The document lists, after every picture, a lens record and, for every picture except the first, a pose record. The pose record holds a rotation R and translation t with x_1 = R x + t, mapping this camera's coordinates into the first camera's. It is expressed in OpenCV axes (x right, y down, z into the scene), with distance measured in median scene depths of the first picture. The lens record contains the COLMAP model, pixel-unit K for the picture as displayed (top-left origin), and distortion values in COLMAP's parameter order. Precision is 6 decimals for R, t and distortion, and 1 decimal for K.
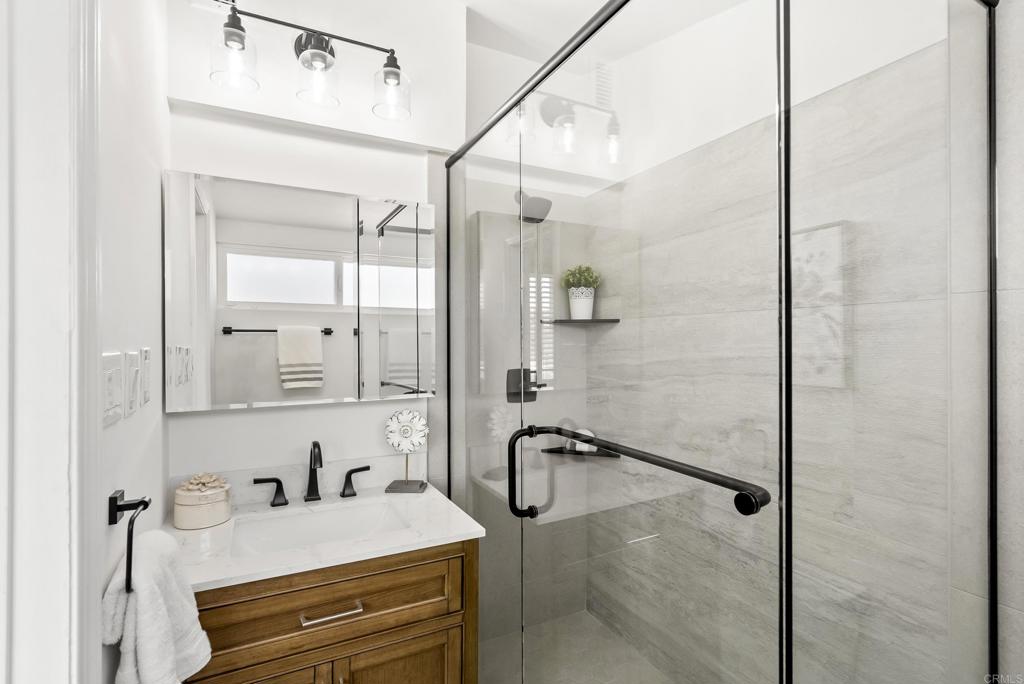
lens RADIAL K [[479.8, 0, 512.6], [0, 479.8, 339.0], [0, 0, 1]] dist [-0.001801, 0.000077]
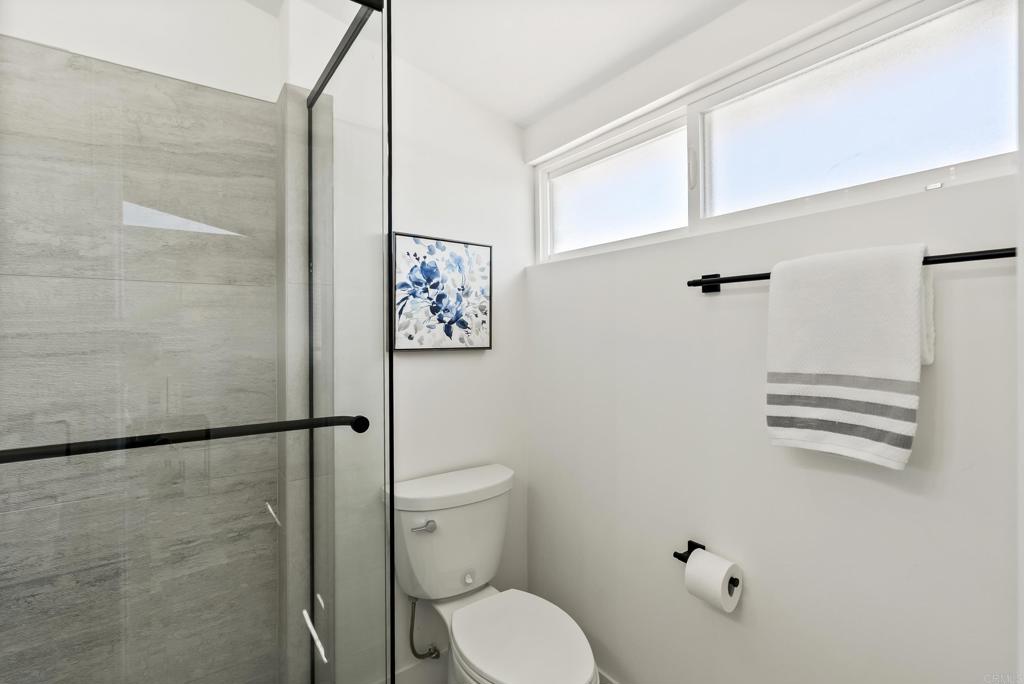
lens RADIAL K [[465.7, 0, 509.0], [0, 465.7, 336.0], [0, 0, 1]] dist [-0.004511, 0.000122]
pose [[-0.134009, -0.001983, 0.990978, -0.390450], [0.008154, 0.999962, 0.003103, 0.046814], [-0.990947, 0.008497, -0.133987, 0.338269]]
